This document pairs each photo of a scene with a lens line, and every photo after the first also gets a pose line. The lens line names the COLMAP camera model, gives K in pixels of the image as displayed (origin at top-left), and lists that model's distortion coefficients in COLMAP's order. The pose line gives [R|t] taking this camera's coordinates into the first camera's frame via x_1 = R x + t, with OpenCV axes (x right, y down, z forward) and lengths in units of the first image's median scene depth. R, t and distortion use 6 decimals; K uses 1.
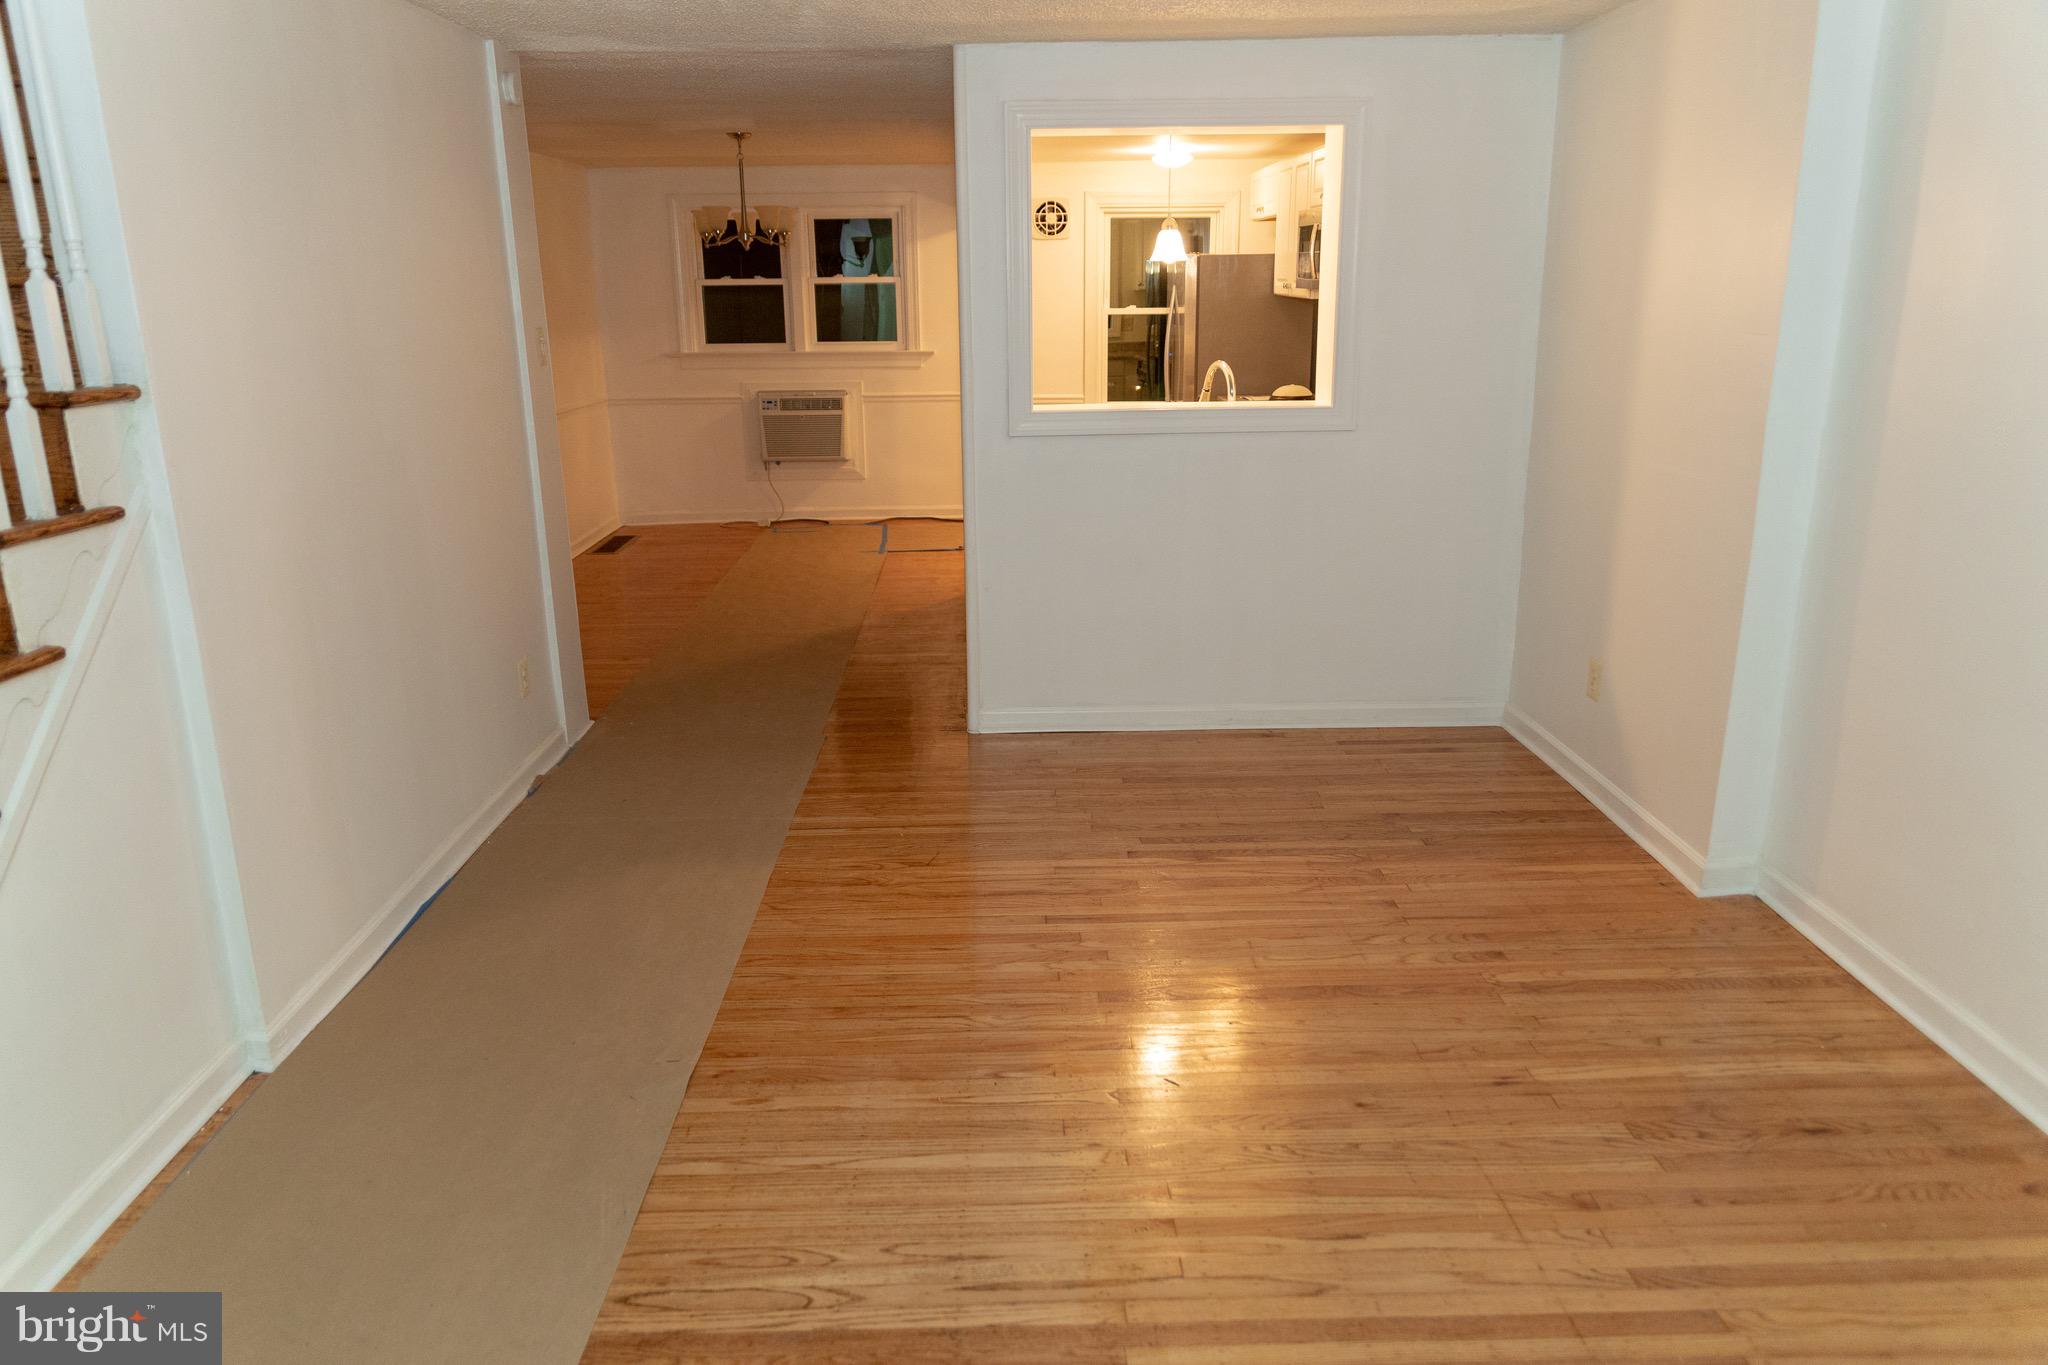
lens RADIAL K [[1393.5, 0, 1027.1], [0, 1393.5, 674.4], [0, 0, 1]] dist [0.004033, -0.012744]
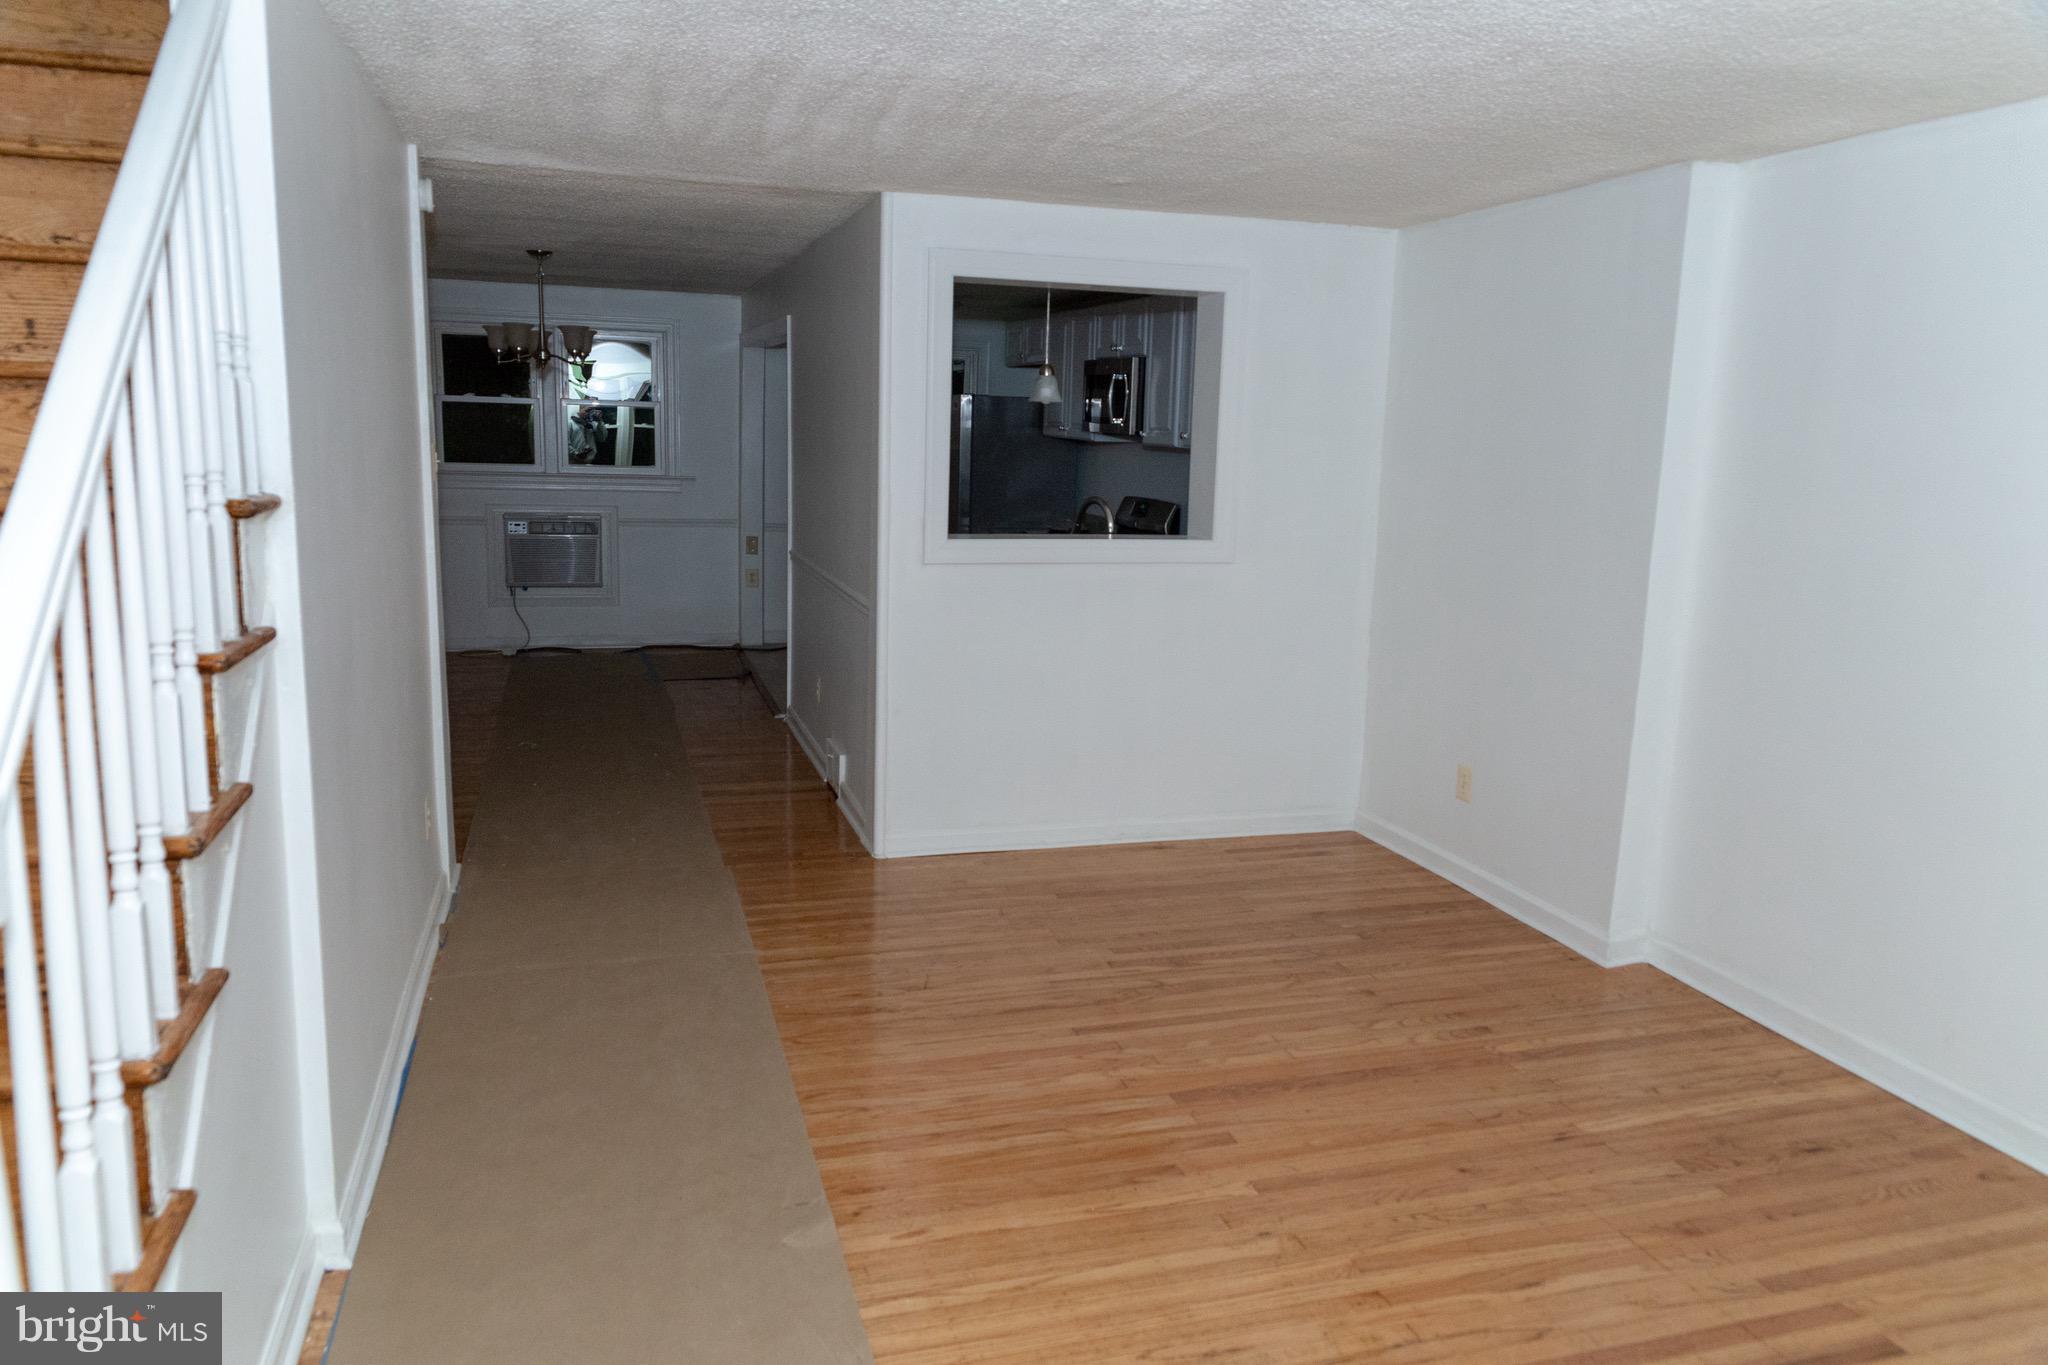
lens RADIAL K [[1393.5, 0, 1034.5], [0, 1393.5, 678.2], [0, 0, 1]] dist [0.004033, -0.012744]
pose [[0.959670, -0.007542, 0.281028, -0.319569], [0.032713, 0.995845, -0.084986, 0.003688], [-0.279220, 0.090752, 0.955929, 0.006348]]
